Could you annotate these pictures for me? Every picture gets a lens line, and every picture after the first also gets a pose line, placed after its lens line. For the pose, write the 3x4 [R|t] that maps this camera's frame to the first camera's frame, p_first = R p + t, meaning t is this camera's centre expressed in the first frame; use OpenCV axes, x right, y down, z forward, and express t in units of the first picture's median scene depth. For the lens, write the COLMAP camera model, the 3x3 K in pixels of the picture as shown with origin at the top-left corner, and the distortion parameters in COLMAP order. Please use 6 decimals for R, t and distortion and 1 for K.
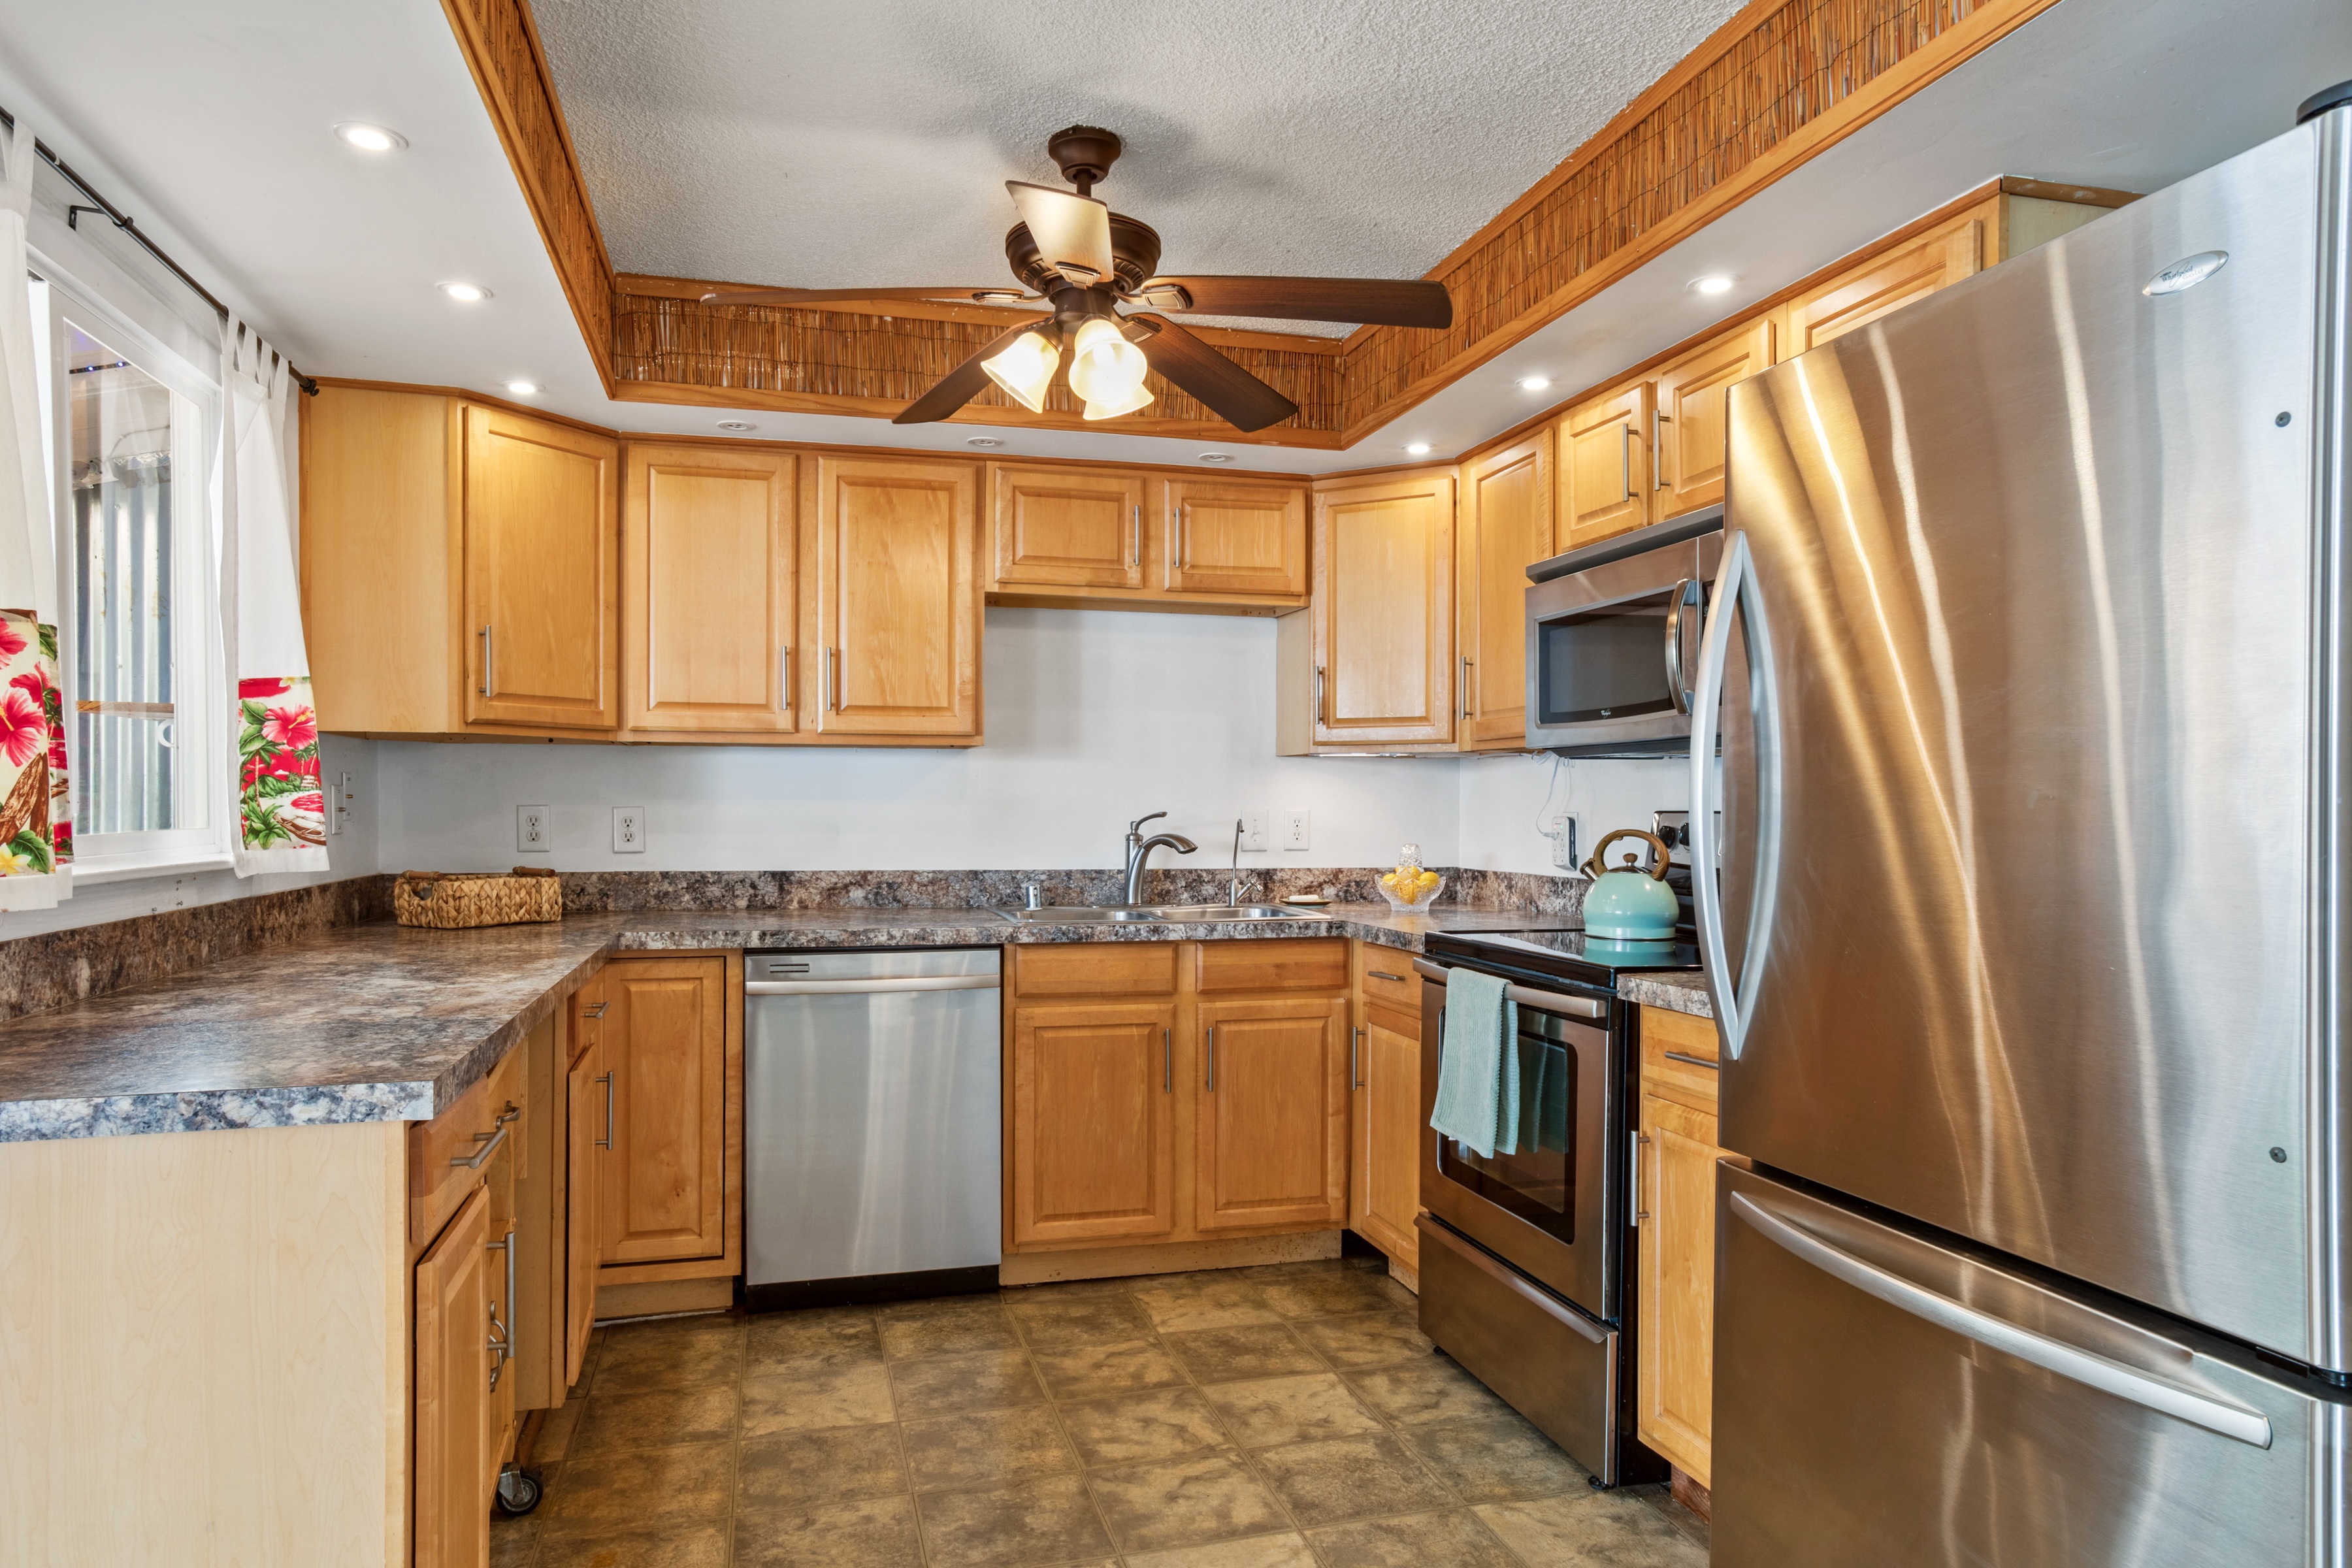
lens RADIAL K [[1483.3, 0, 1177.4], [0, 1483.3, 796.0], [0, 0, 1]] dist [0.000940, 0.000278]
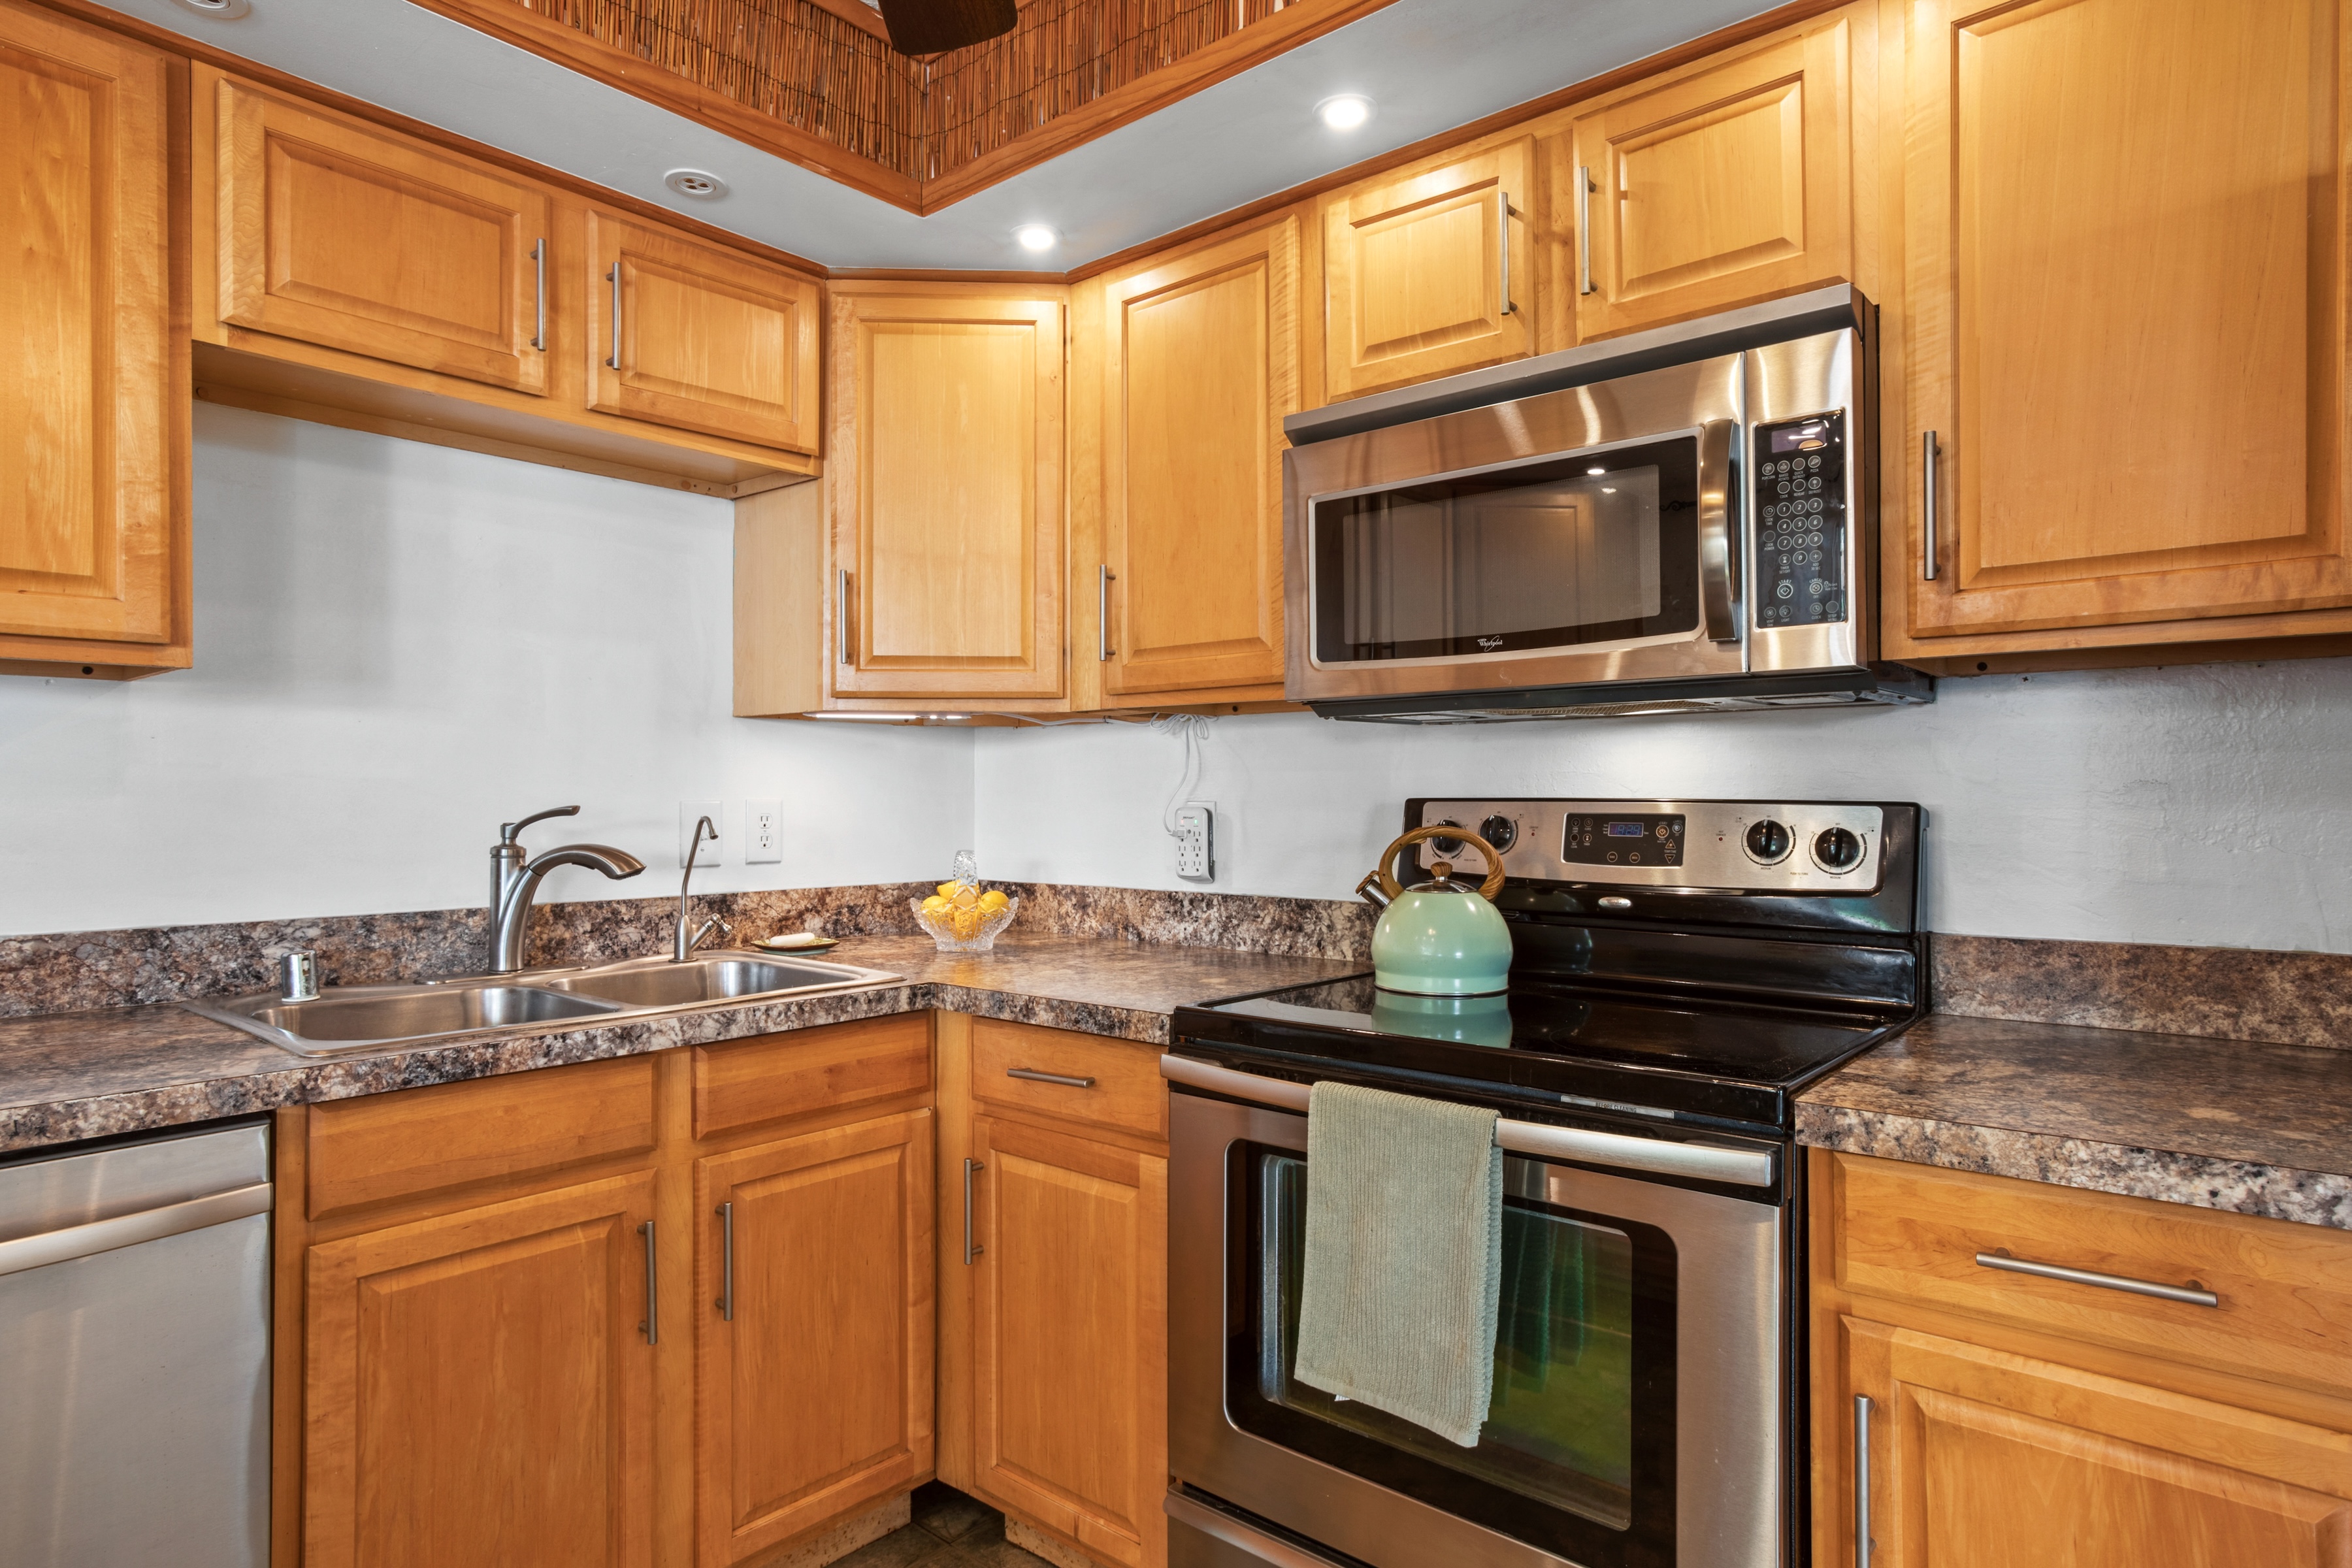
lens RADIAL K [[1336.1, 0, 1190.1], [0, 1336.1, 787.0], [0, 0, 1]] dist [-0.015002, 0.020020]
pose [[0.829763, -0.000543, 0.558116, -0.105518], [0.000595, 1.000000, 0.000088, 0.003910], [-0.558116, 0.000260, 0.829763, 0.482646]]
